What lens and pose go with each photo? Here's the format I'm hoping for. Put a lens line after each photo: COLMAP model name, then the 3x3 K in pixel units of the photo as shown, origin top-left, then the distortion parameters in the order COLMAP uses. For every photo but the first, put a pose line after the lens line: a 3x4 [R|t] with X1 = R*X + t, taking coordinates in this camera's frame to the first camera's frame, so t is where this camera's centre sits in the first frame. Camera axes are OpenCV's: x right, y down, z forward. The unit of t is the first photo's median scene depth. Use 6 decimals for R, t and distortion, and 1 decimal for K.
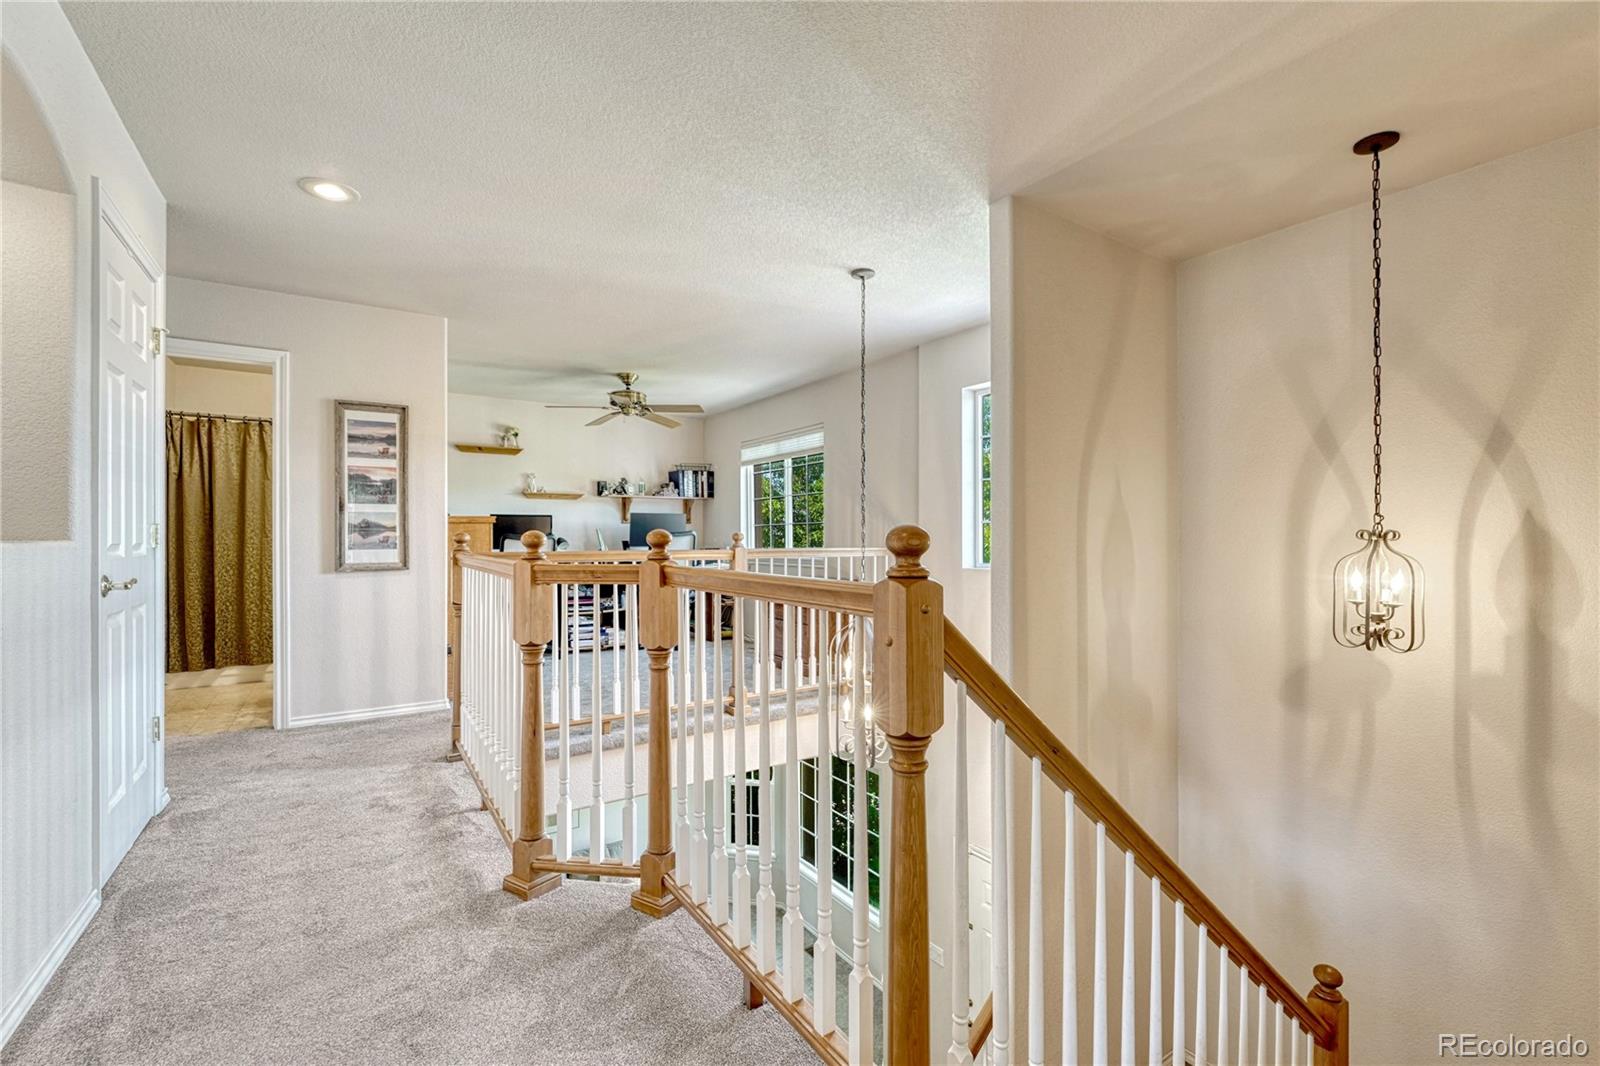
lens RADIAL K [[681.0, 0, 796.2], [0, 681.0, 537.1], [0, 0, 1]] dist [-0.000469, -0.000097]
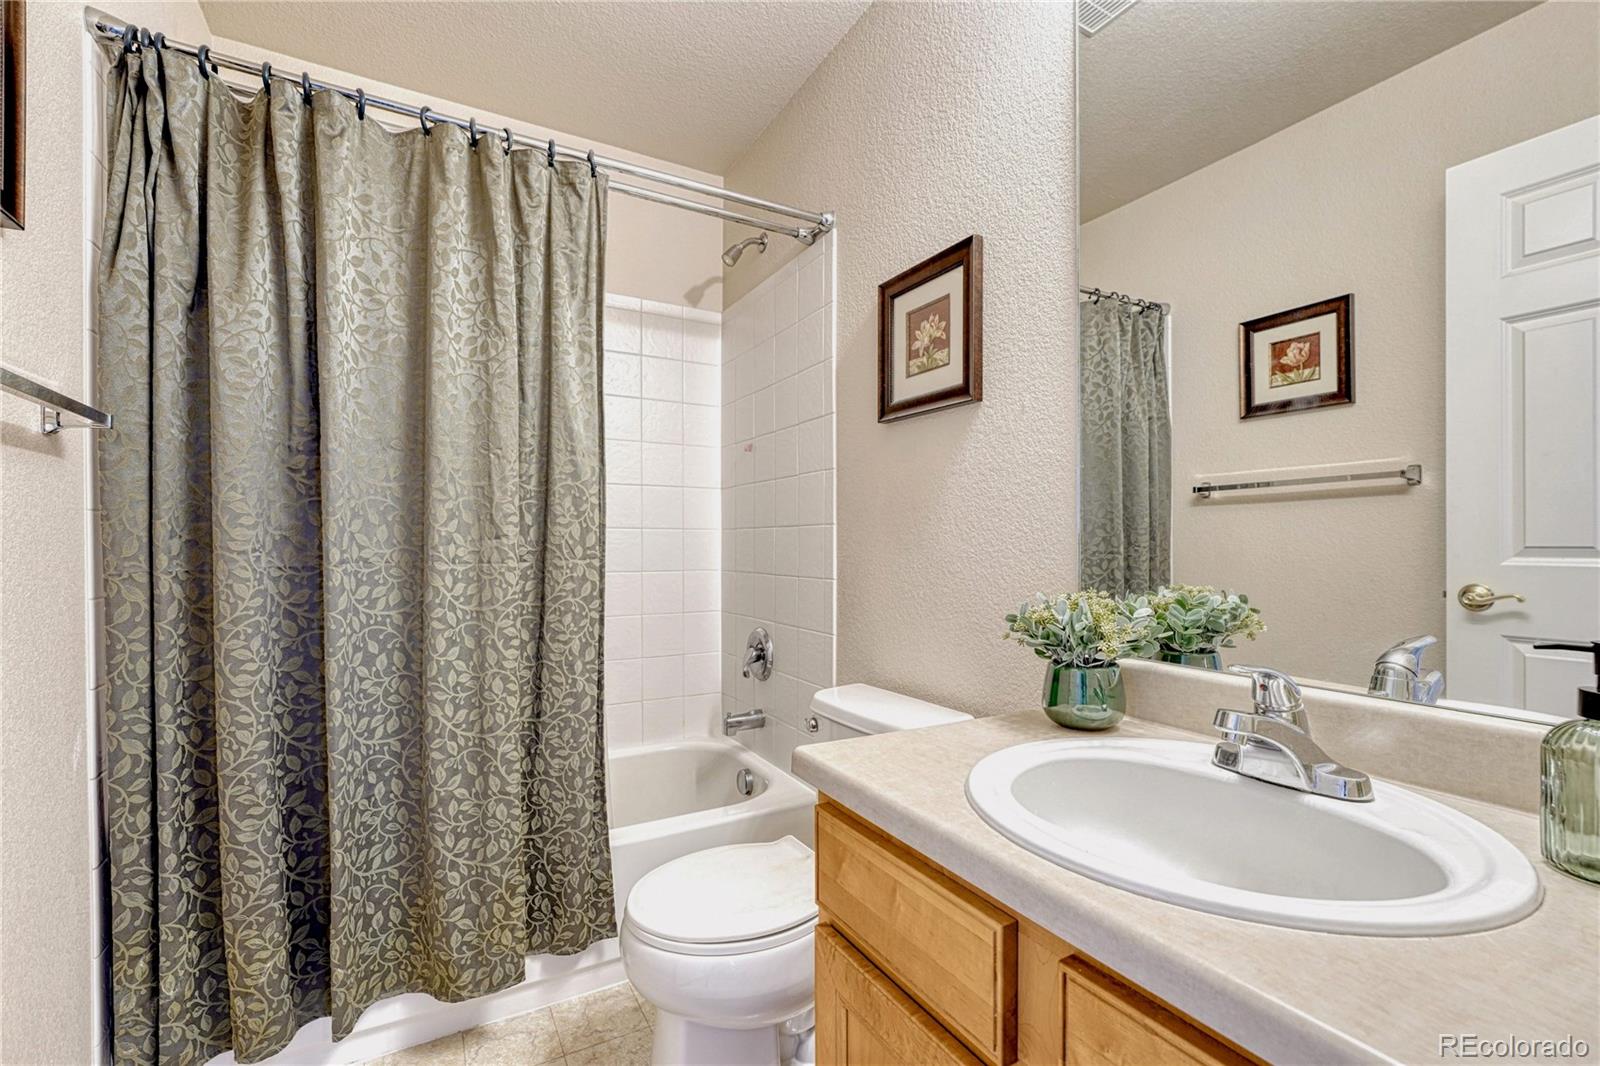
lens RADIAL K [[664.5, 0, 800.0], [0, 664.5, 533.0], [0, 0, 1]] dist [-0.001211, -0.000135]
pose [[0.998727, -0.002898, -0.050350, -0.790903], [0.002889, 0.999996, -0.000240, -0.000916], [0.050350, 0.000094, 0.998732, 0.903413]]
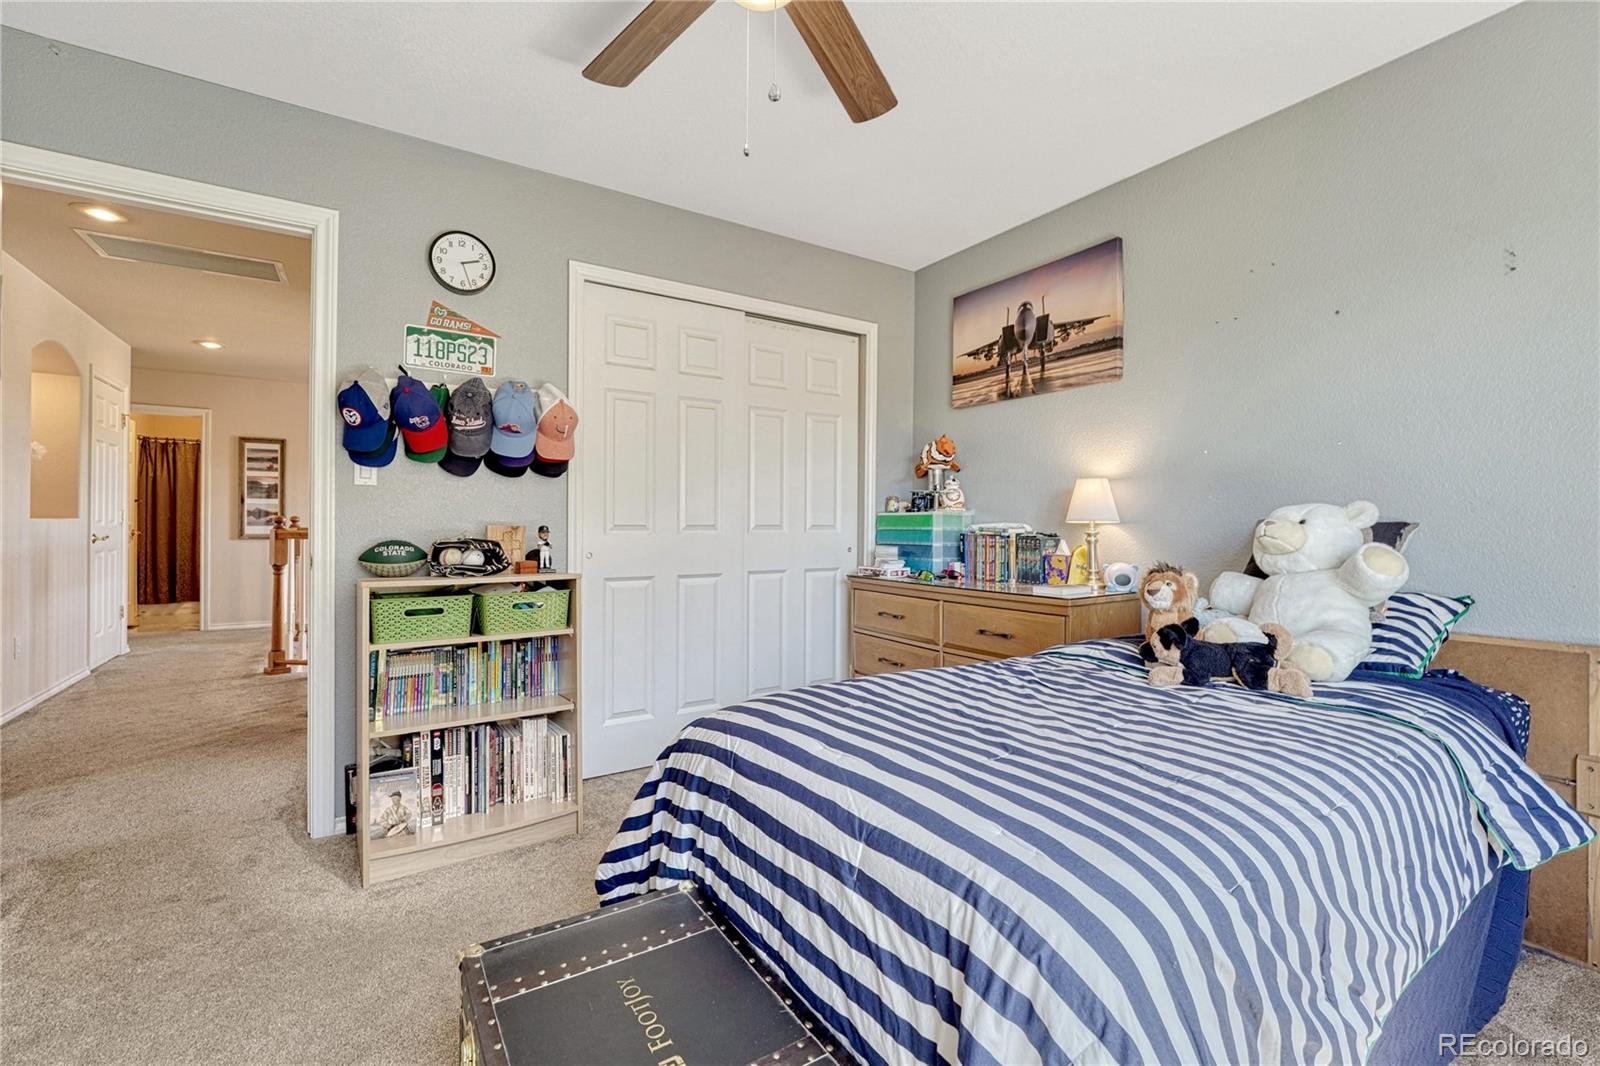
lens RADIAL K [[679.5, 0, 796.0], [0, 679.5, 522.4], [0, 0, 1]] dist [0.000122, -0.000003]
pose [[0.999824, 0.008518, -0.016701, 0.703693], [-0.008549, 0.999962, -0.001746, 0.000918], [0.016685, 0.001888, 0.999859, -0.633953]]
